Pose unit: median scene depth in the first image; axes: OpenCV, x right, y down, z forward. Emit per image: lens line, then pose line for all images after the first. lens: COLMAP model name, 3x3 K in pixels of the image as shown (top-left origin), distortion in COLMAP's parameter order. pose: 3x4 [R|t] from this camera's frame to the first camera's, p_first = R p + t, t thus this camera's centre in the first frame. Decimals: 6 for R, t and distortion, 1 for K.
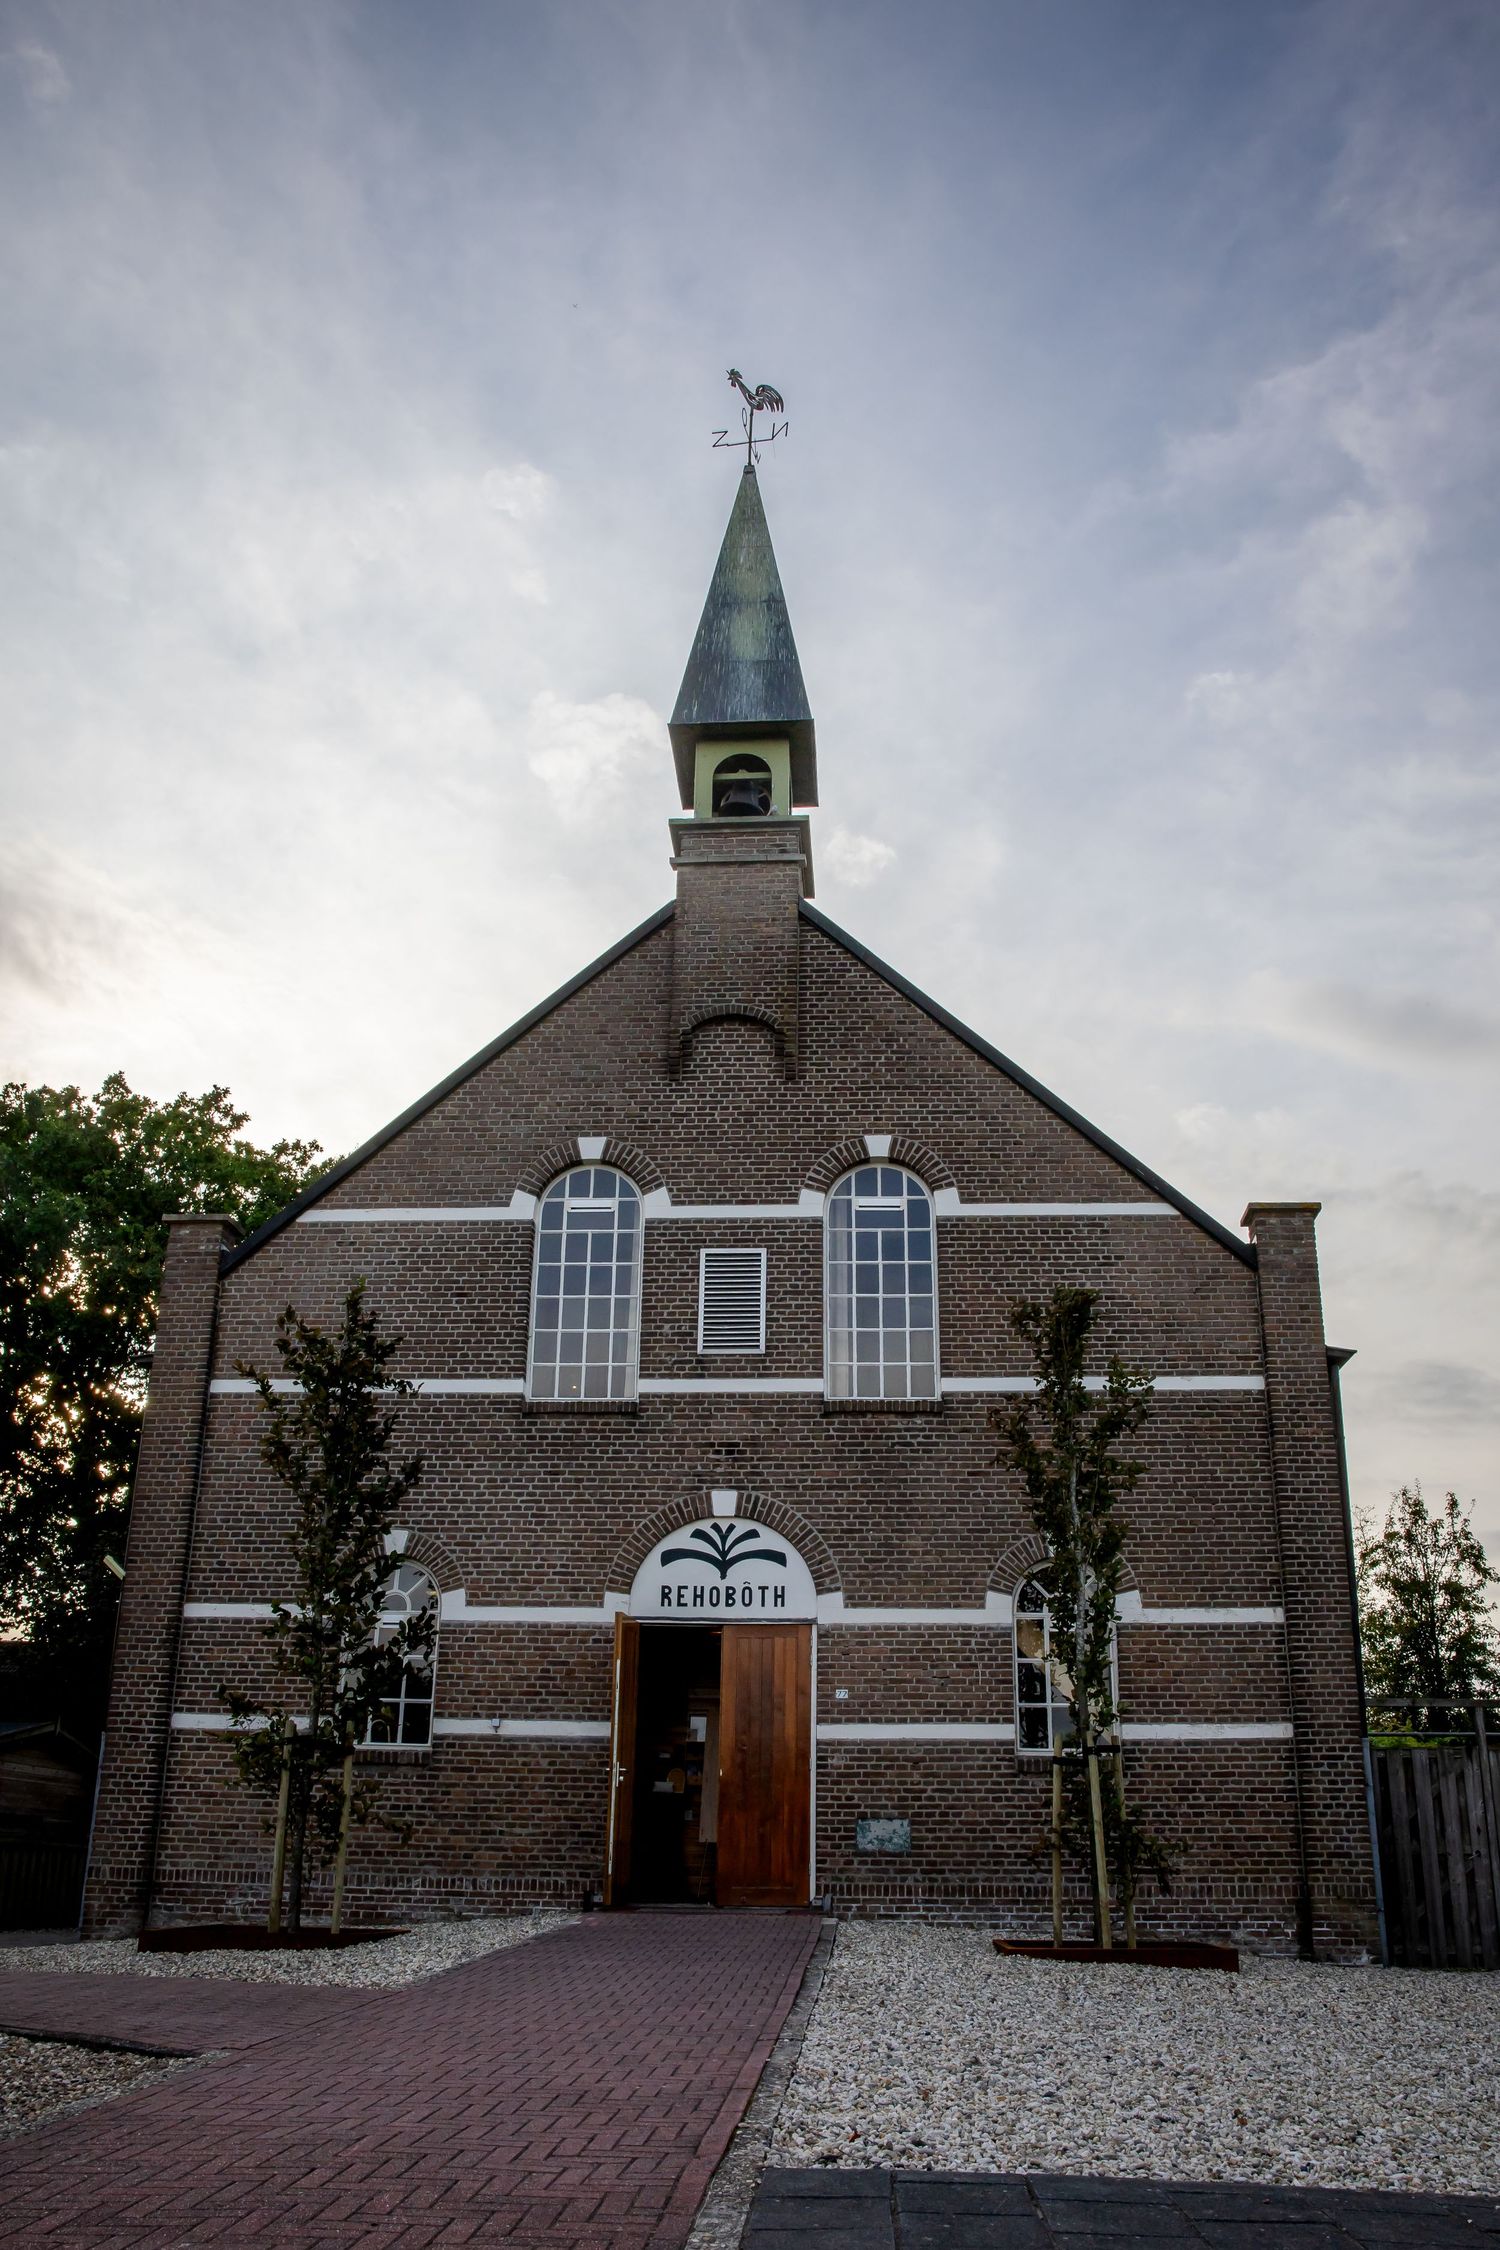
lens RADIAL K [[1917.3, 0, 735.7], [0, 1917.3, 1136.1], [0, 0, 1]] dist [-0.095133, 0.008533]
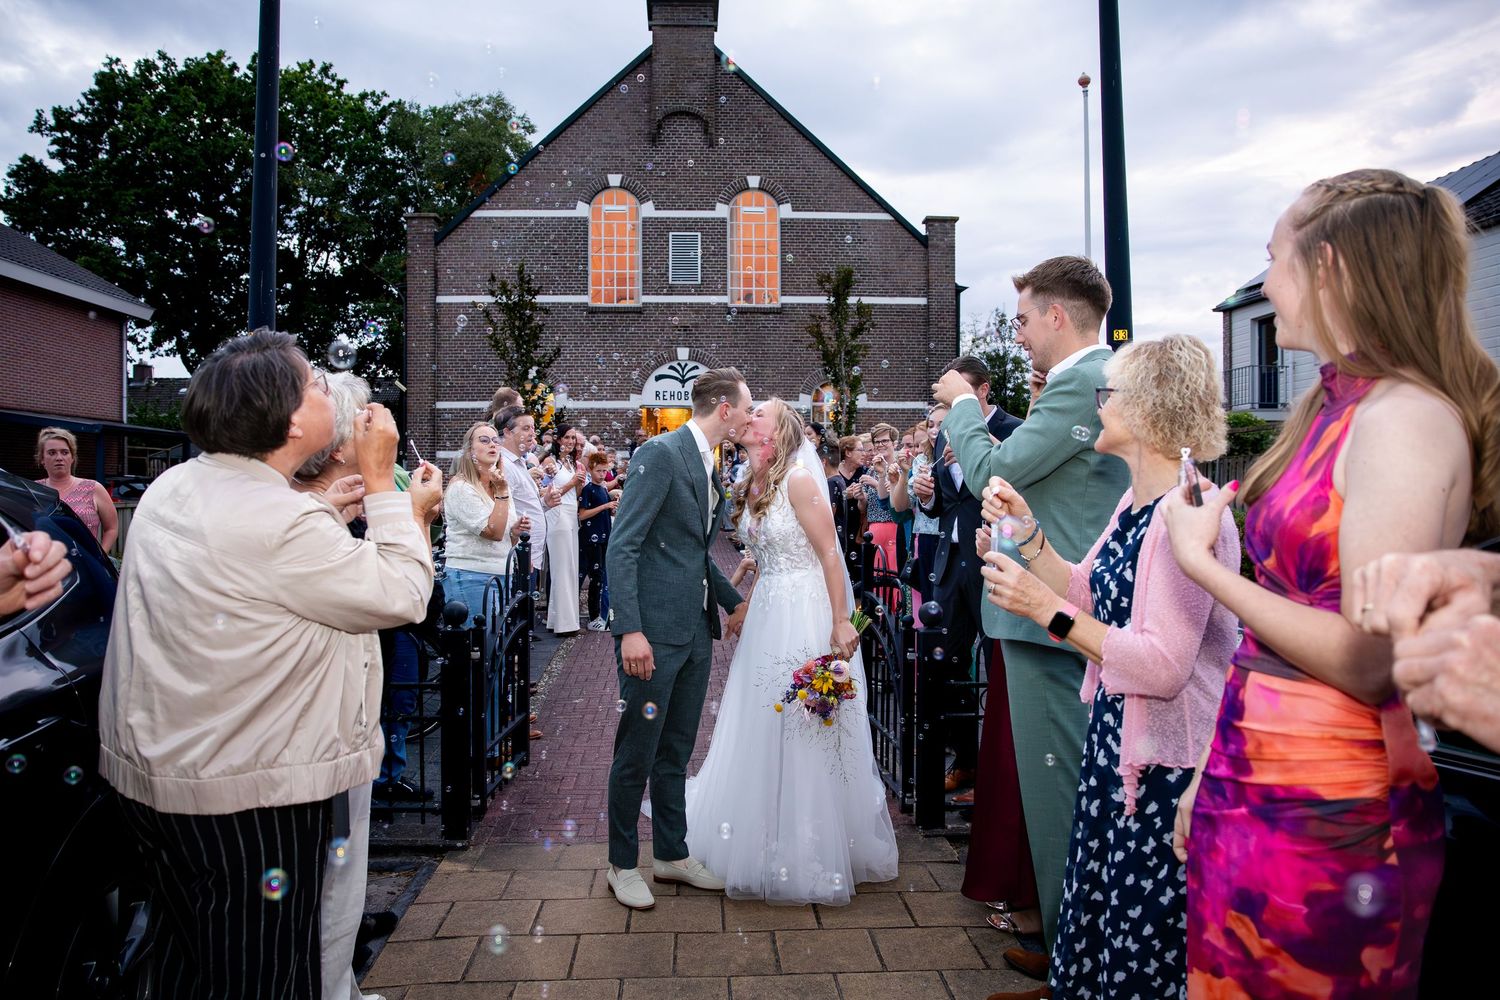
lens RADIAL K [[1114.9, 0, 756.3], [0, 1114.9, 498.8], [0, 0, 1]] dist [-0.034298, 0.011096]
pose [[0.992827, -0.017223, 0.118316, -0.073066], [-0.027470, 0.930242, 0.365916, -0.119123], [-0.116365, -0.366542, 0.923096, -0.248025]]
